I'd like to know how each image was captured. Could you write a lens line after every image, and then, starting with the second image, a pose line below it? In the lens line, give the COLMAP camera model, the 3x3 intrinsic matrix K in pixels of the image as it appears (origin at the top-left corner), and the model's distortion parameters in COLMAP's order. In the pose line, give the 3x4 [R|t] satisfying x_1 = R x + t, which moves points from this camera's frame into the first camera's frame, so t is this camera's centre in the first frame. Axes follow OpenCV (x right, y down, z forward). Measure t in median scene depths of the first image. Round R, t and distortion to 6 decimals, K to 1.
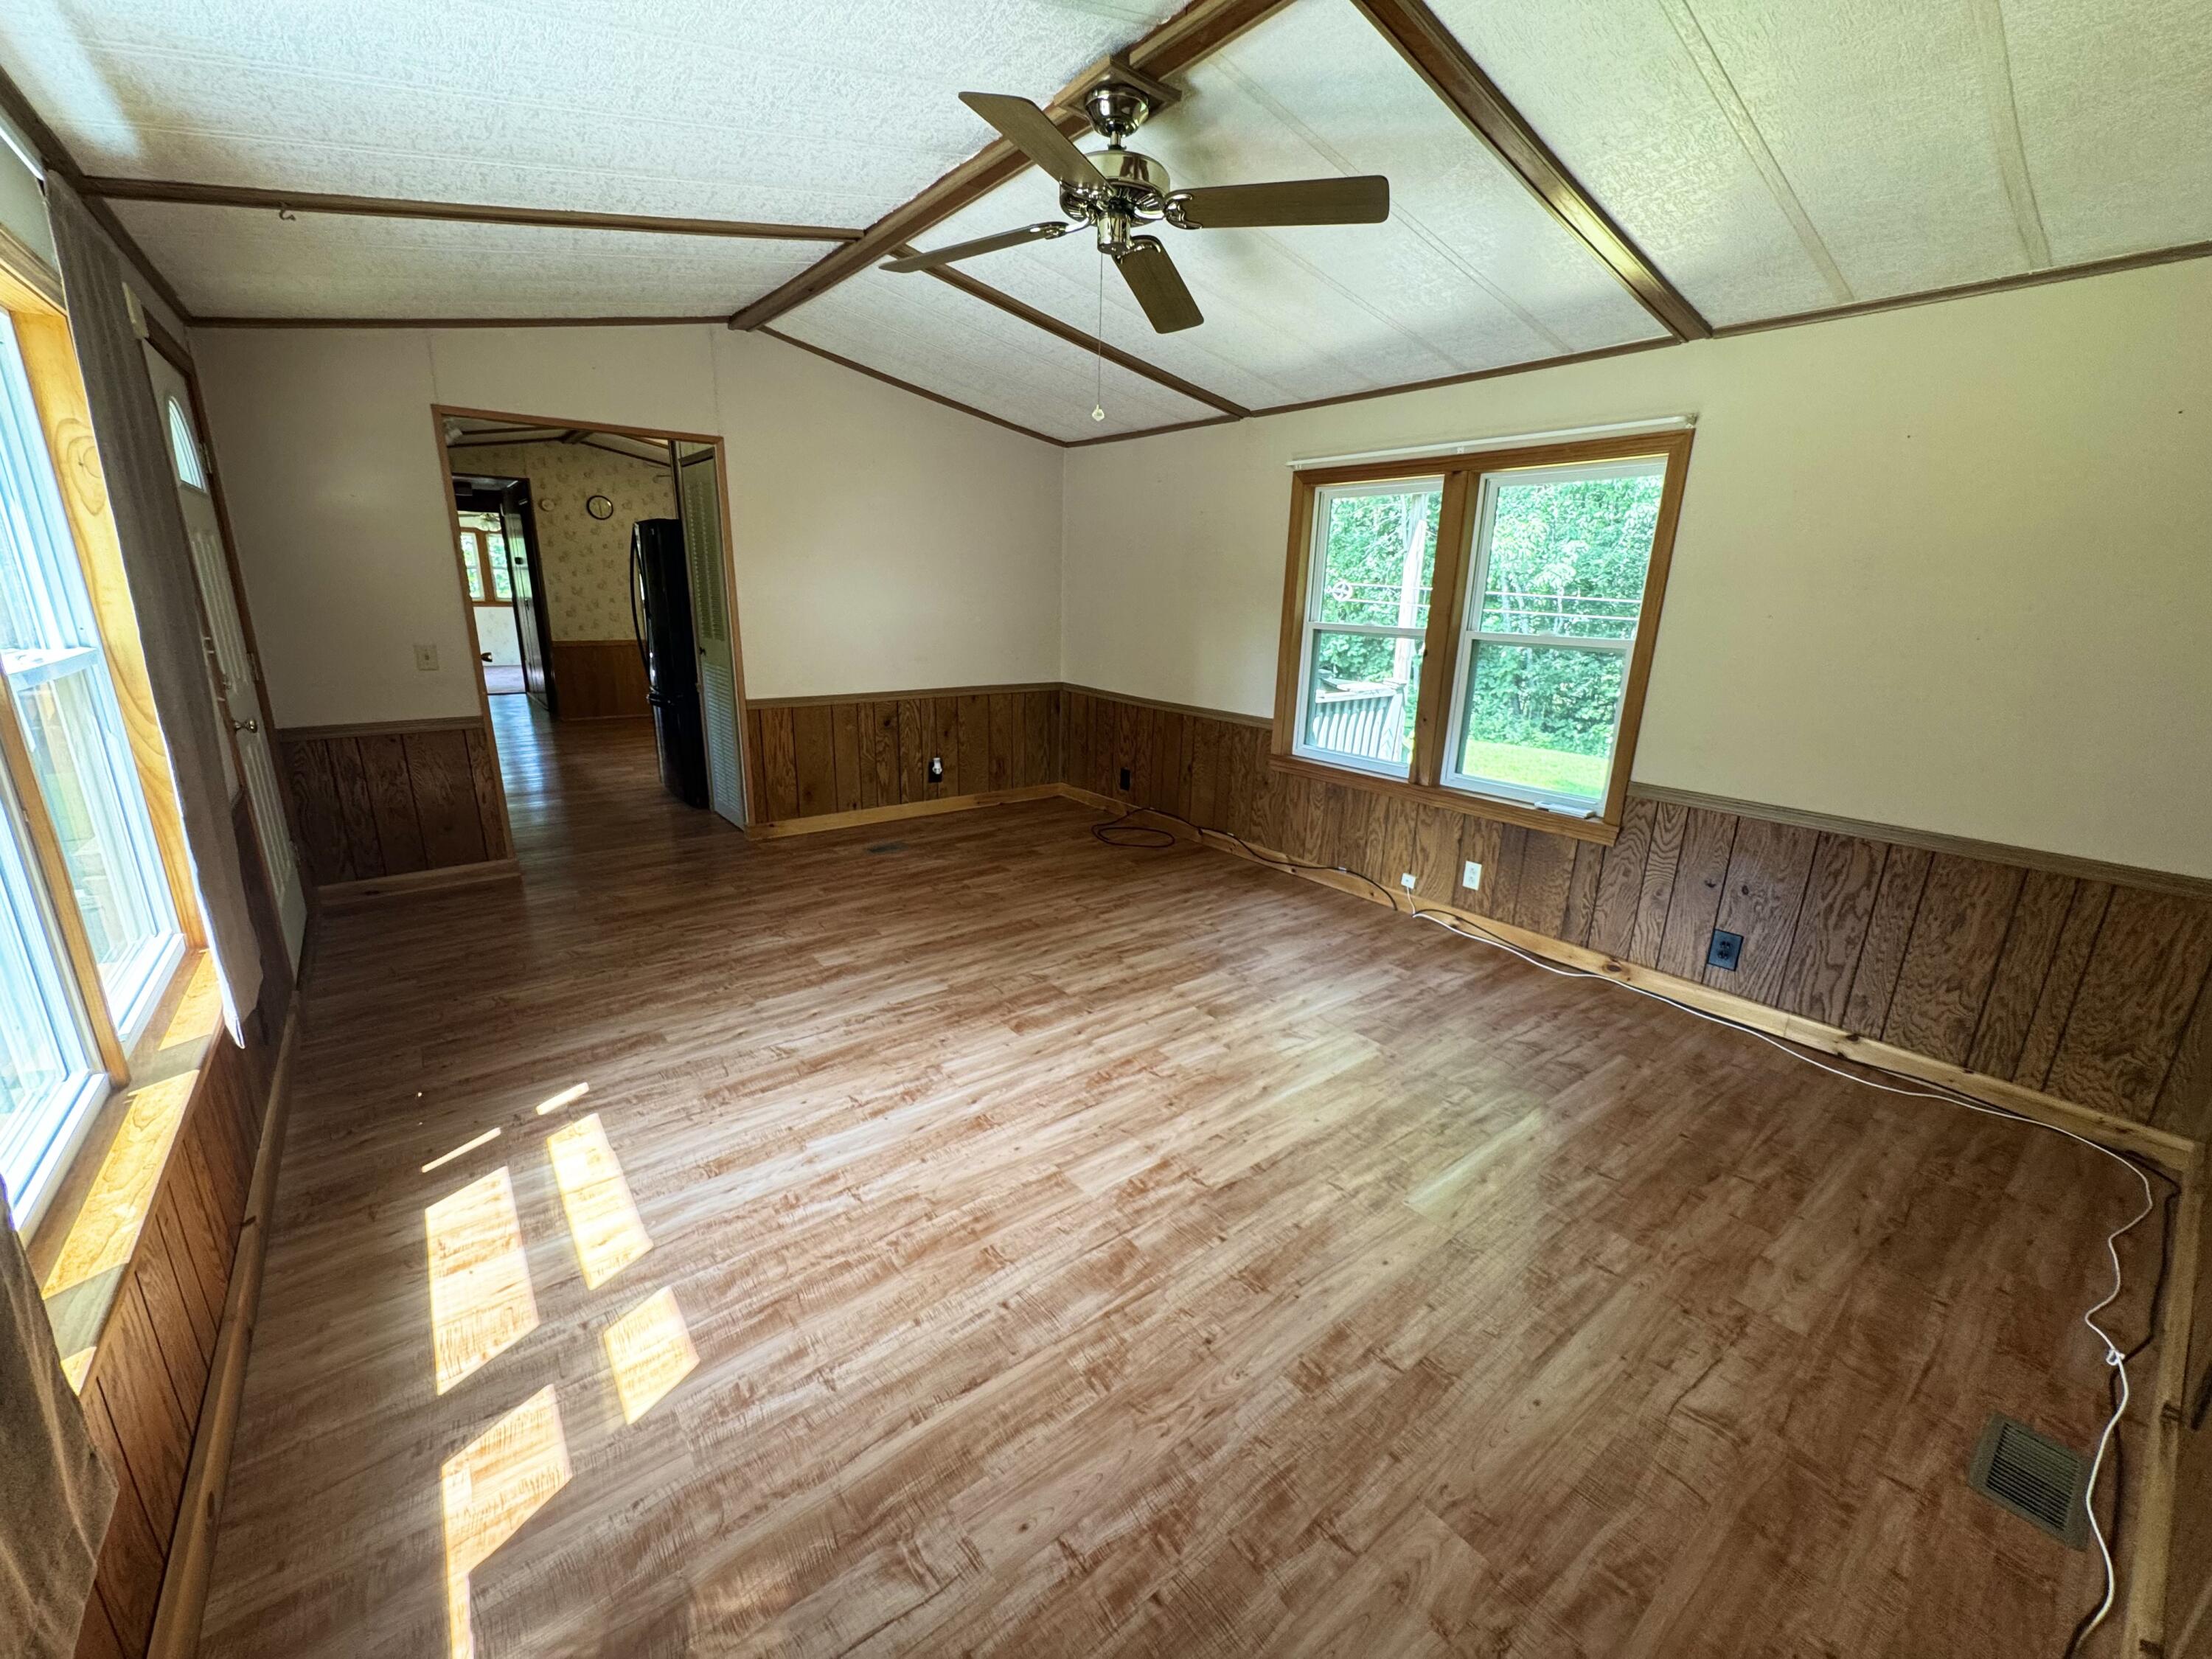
lens RADIAL K [[884.1, 0, 1105.3], [0, 884.1, 830.9], [0, 0, 1]] dist [0.002047, 0.000183]
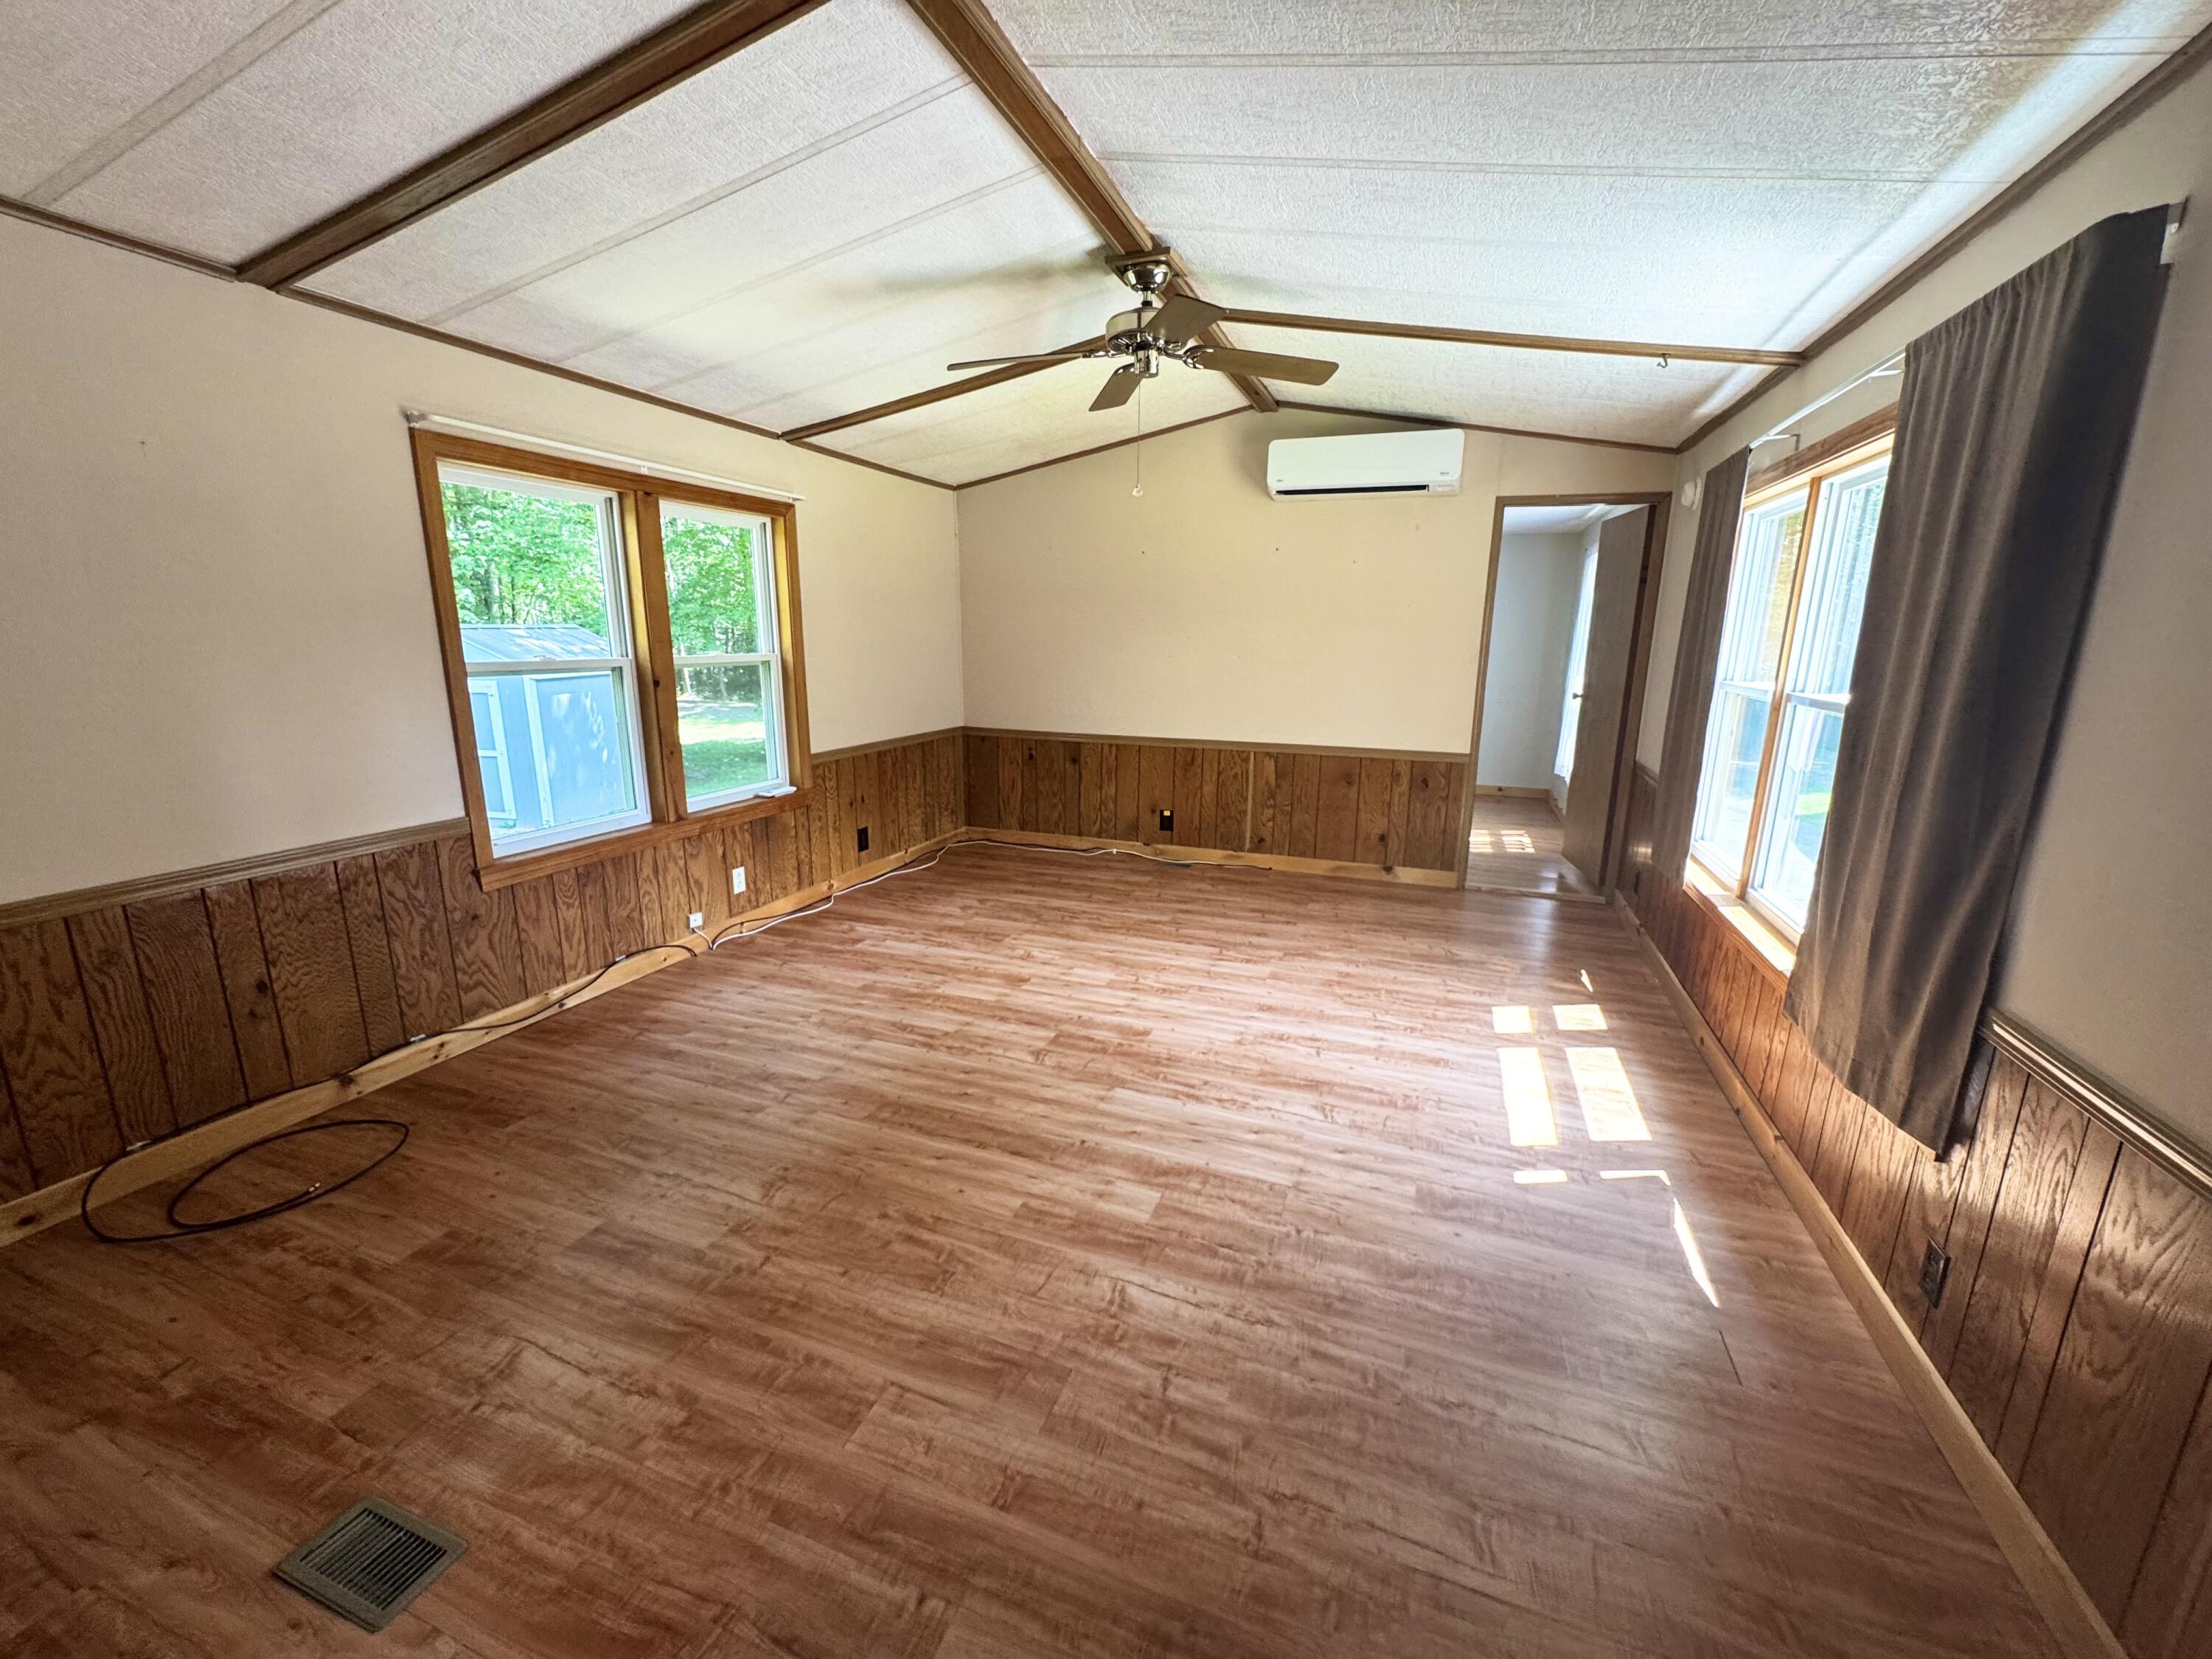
lens RADIAL K [[884.1, 0, 1110.8], [0, 884.1, 834.4], [0, 0, 1]] dist [0.002047, 0.000183]
pose [[-0.522939, -0.220186, 0.823440, -0.818054], [0.202204, 0.906437, 0.370792, -0.362521], [-0.828039, 0.360404, -0.429489, 1.263385]]
